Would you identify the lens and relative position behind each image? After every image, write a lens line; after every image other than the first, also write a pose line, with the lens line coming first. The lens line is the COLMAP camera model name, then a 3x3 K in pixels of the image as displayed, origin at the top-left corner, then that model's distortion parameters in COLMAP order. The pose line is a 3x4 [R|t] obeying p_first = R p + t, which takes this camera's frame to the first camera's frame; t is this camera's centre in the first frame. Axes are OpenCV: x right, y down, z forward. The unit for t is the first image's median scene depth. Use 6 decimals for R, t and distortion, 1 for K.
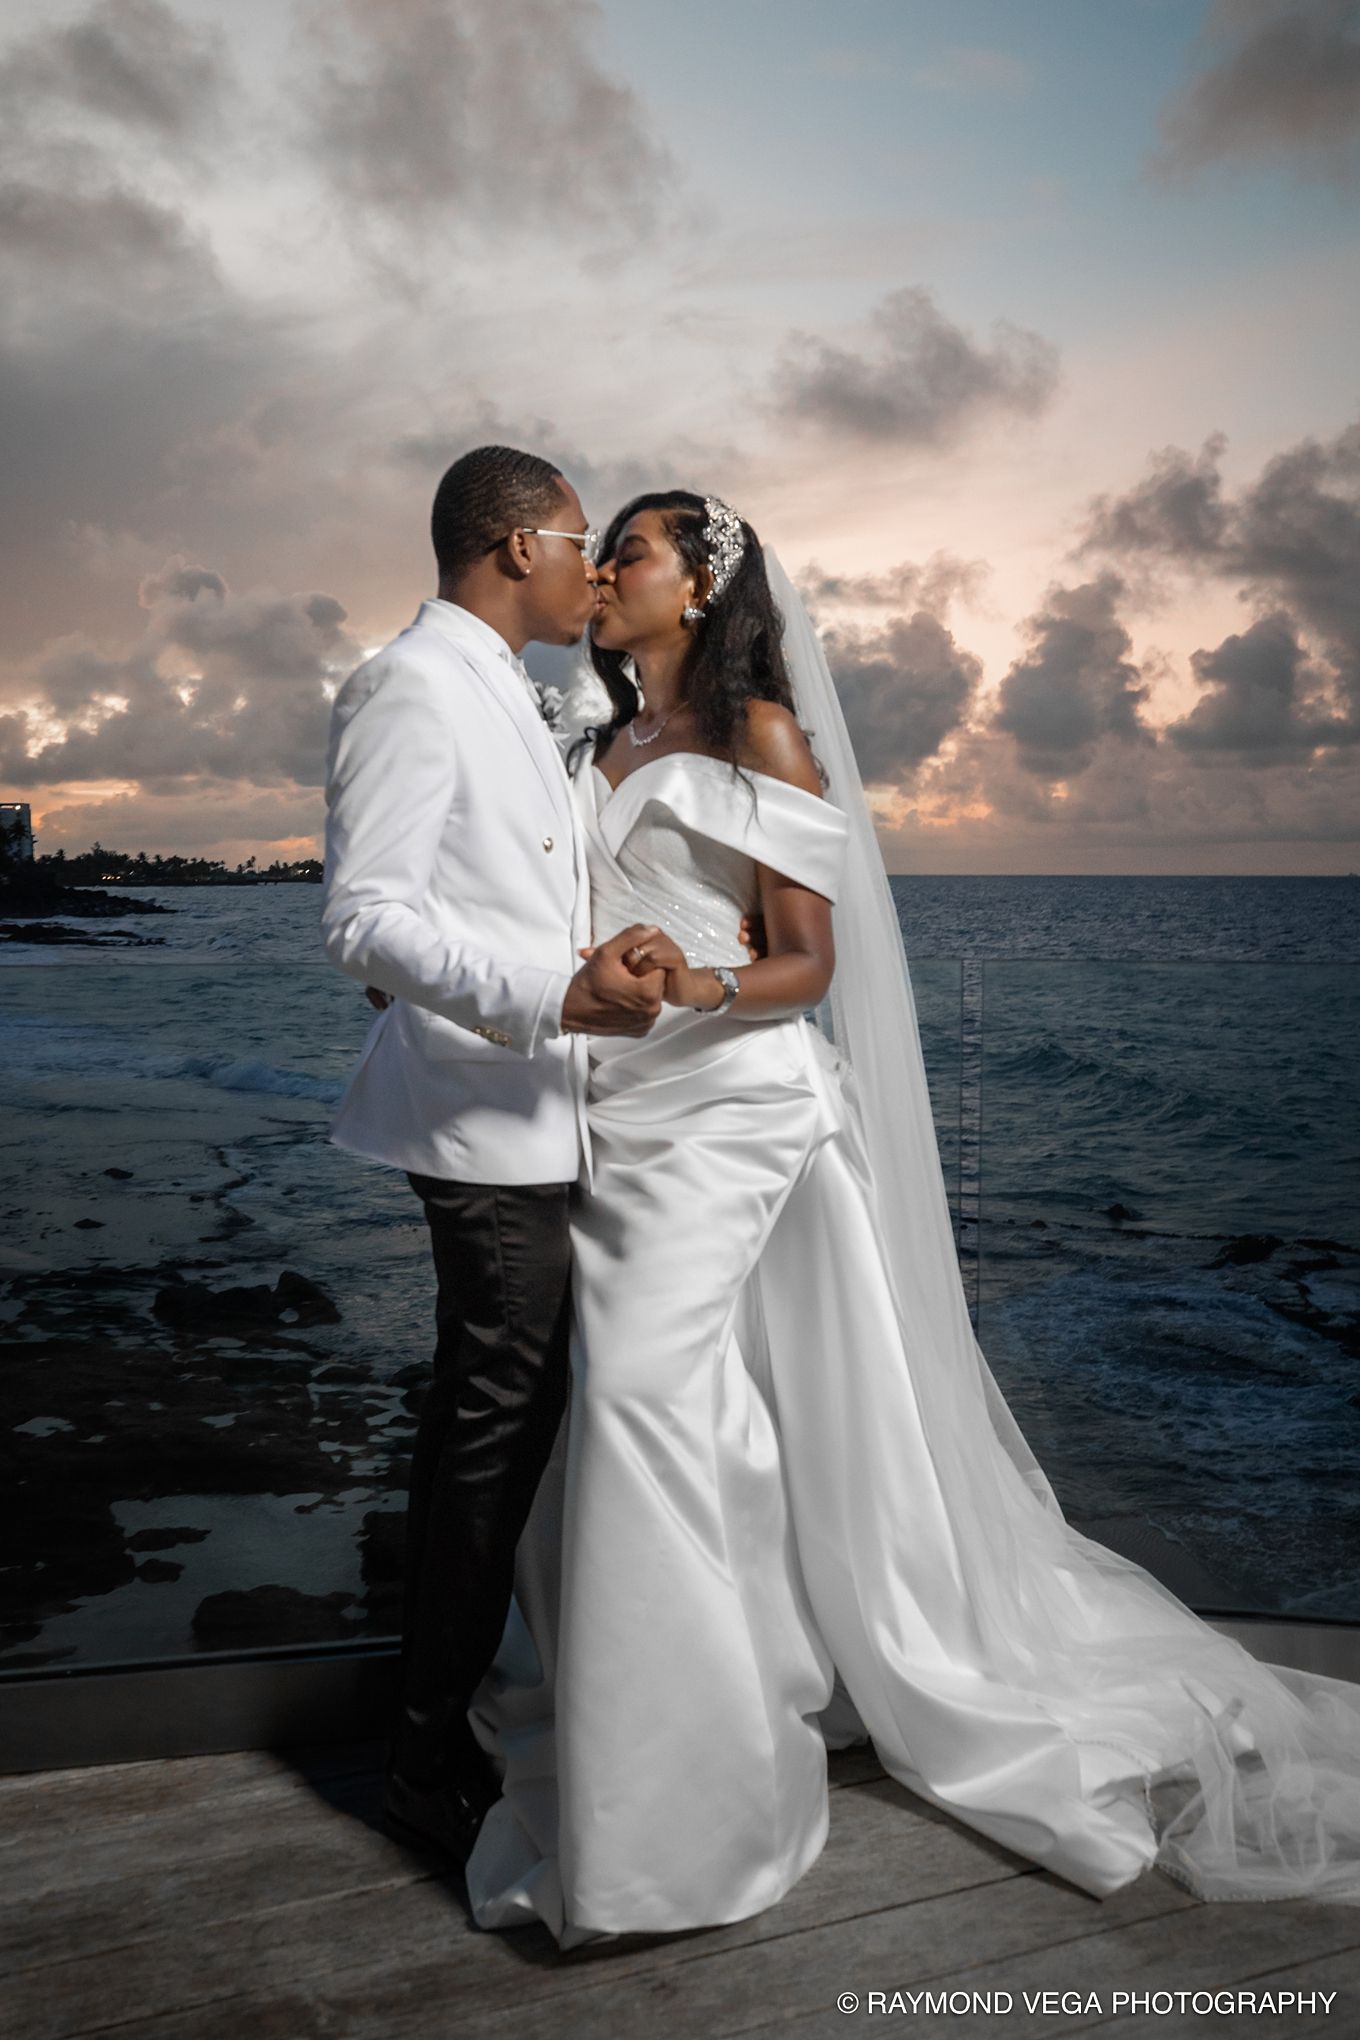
lens RADIAL K [[1865.7, 0, 697.2], [0, 1865.7, 1020.0], [0, 0, 1]] dist [-0.016959, 0.000000]
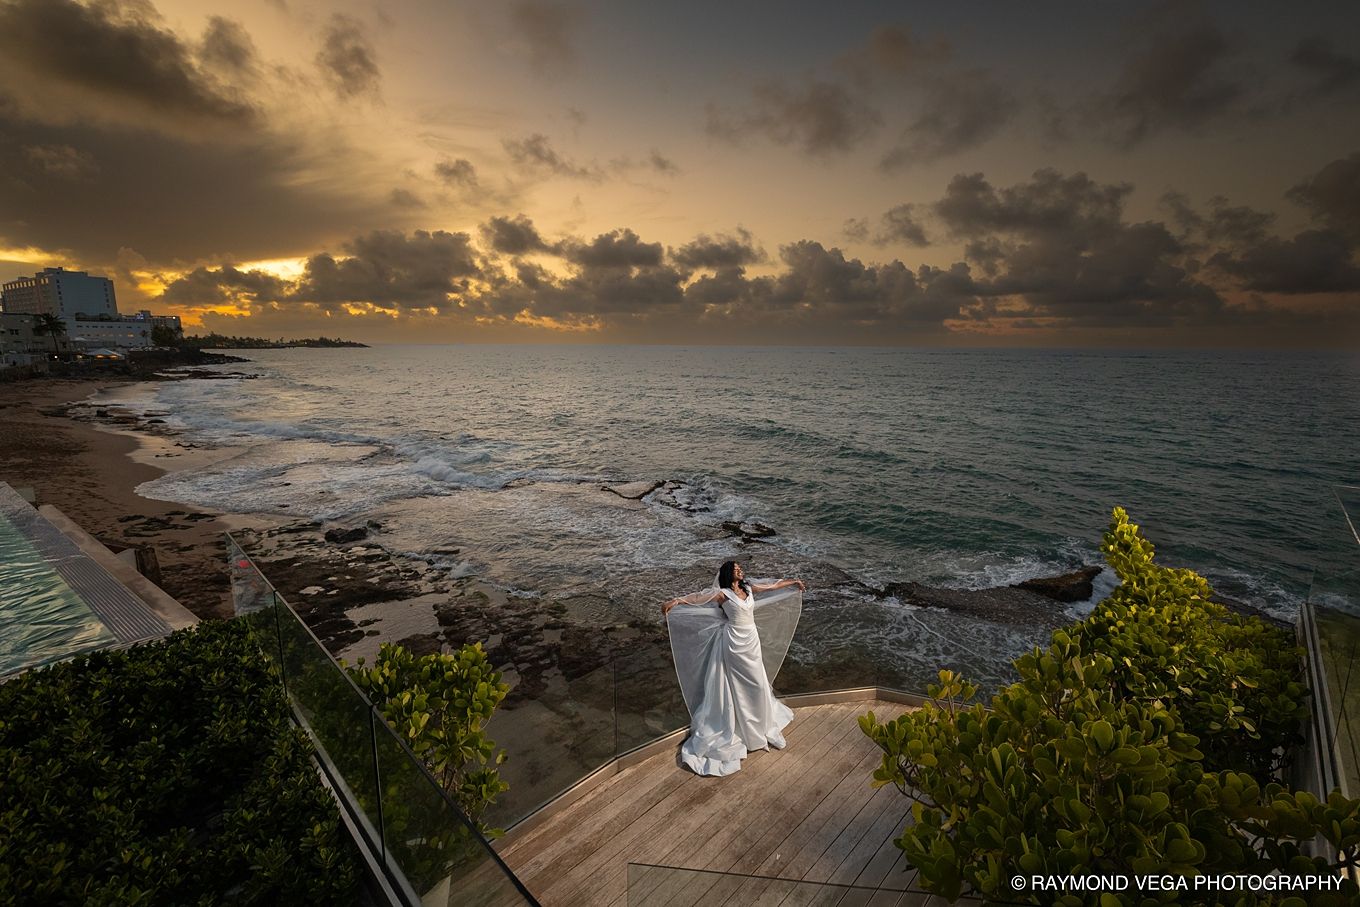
lens RADIAL K [[583.0, 0, 679.8], [0, 583.0, 449.9], [0, 0, 1]] dist [0.004642, -0.000309]
pose [[0.932201, -0.061377, 0.356700, -1.258872], [0.019637, 0.992642, 0.119482, -1.439011], [-0.361408, -0.104377, 0.926547, -1.377312]]
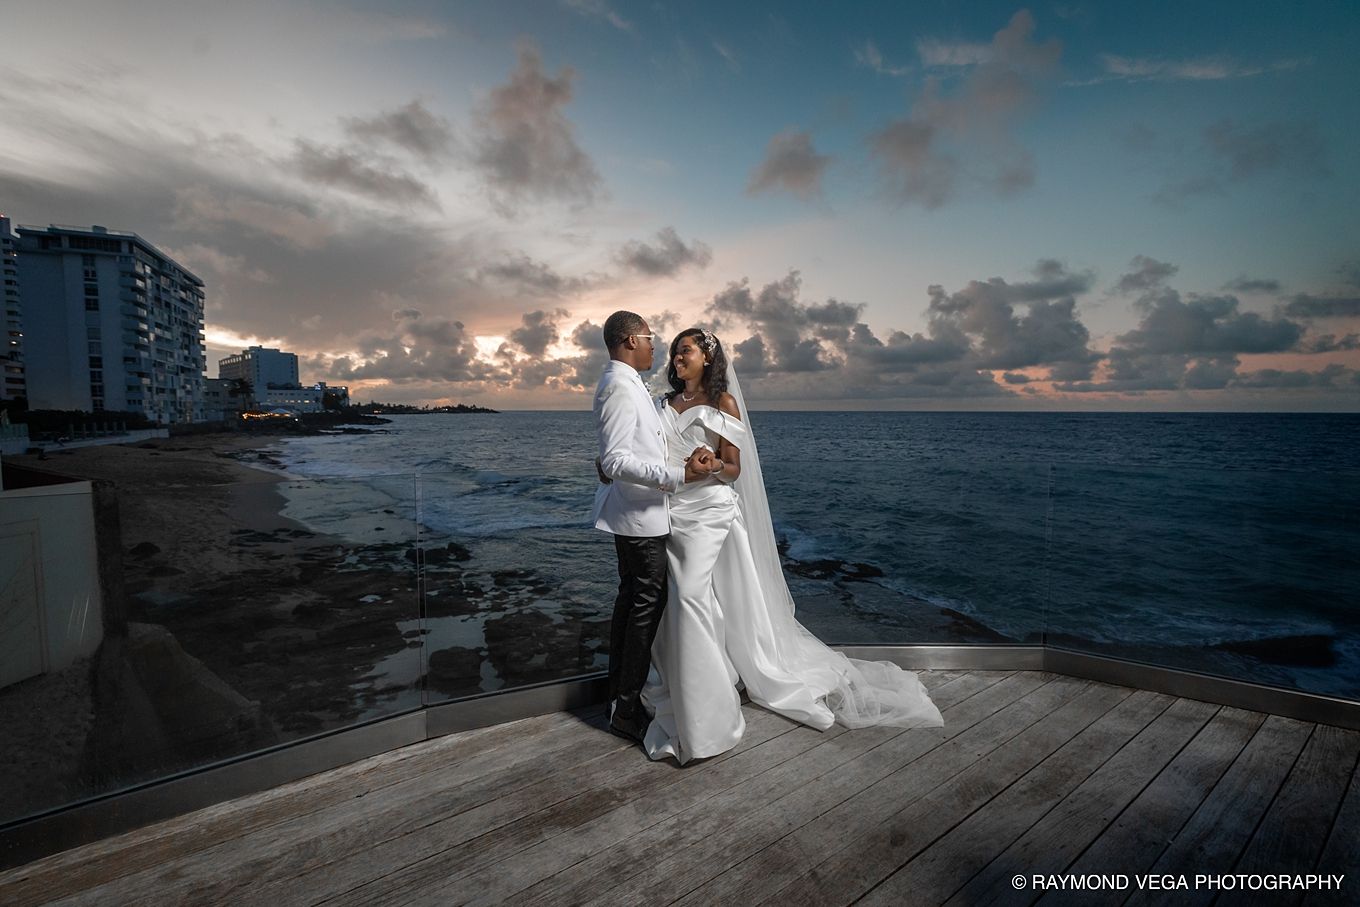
lens RADIAL K [[583.0, 0, 680.3], [0, 583.0, 462.0], [0, 0, 1]] dist [0.004642, -0.000309]
pose [[0.984772, -0.024033, 0.172184, -0.212159], [0.021565, 0.999636, 0.016191, -0.057313], [-0.172510, -0.012231, 0.984932, -0.034000]]
